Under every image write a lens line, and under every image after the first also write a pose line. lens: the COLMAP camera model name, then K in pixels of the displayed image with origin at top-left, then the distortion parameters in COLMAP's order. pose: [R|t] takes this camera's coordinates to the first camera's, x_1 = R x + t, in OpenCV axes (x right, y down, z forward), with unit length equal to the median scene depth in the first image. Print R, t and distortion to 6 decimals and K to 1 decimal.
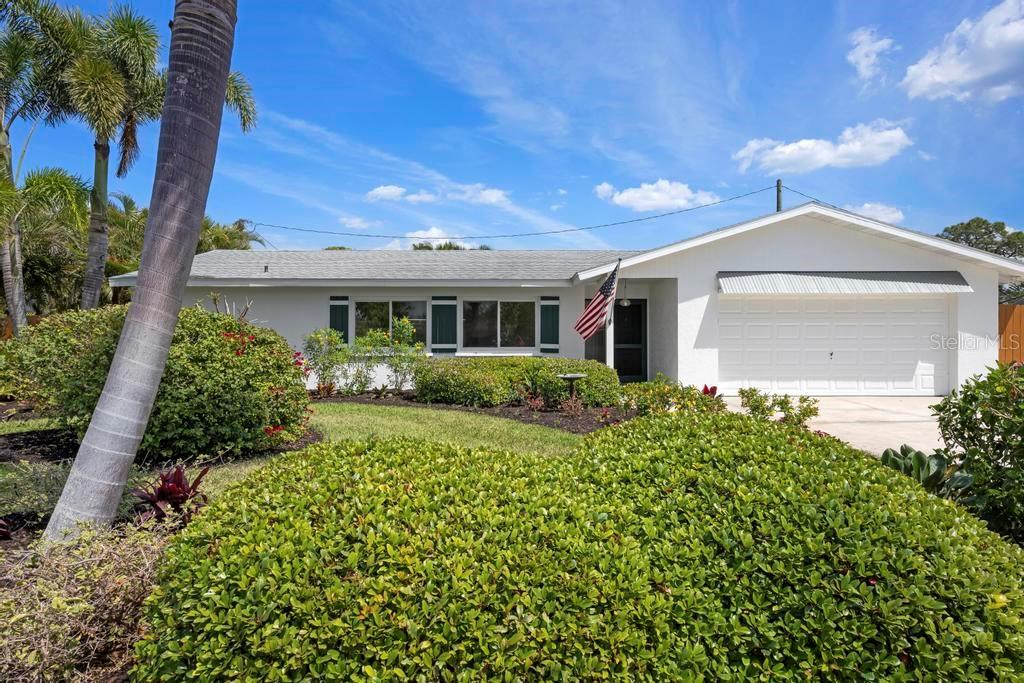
lens RADIAL K [[628.8, 0, 512.0], [0, 628.8, 341.5], [0, 0, 1]] dist [0.002494, 0.000449]
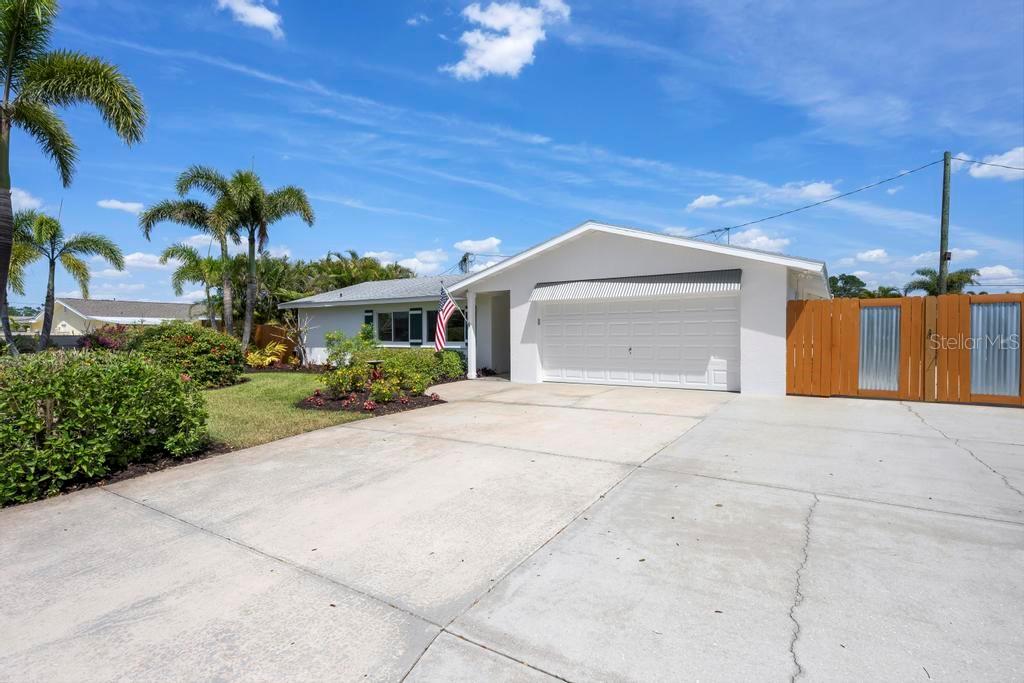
lens RADIAL K [[505.4, 0, 512.0], [0, 505.4, 341.5], [0, 0, 1]] dist [-0.004441, -0.000370]
pose [[0.839057, 0.003285, -0.544033, 0.831544], [0.006047, 0.999864, 0.015364, -0.009470], [0.544009, -0.016181, 0.838923, 0.112268]]
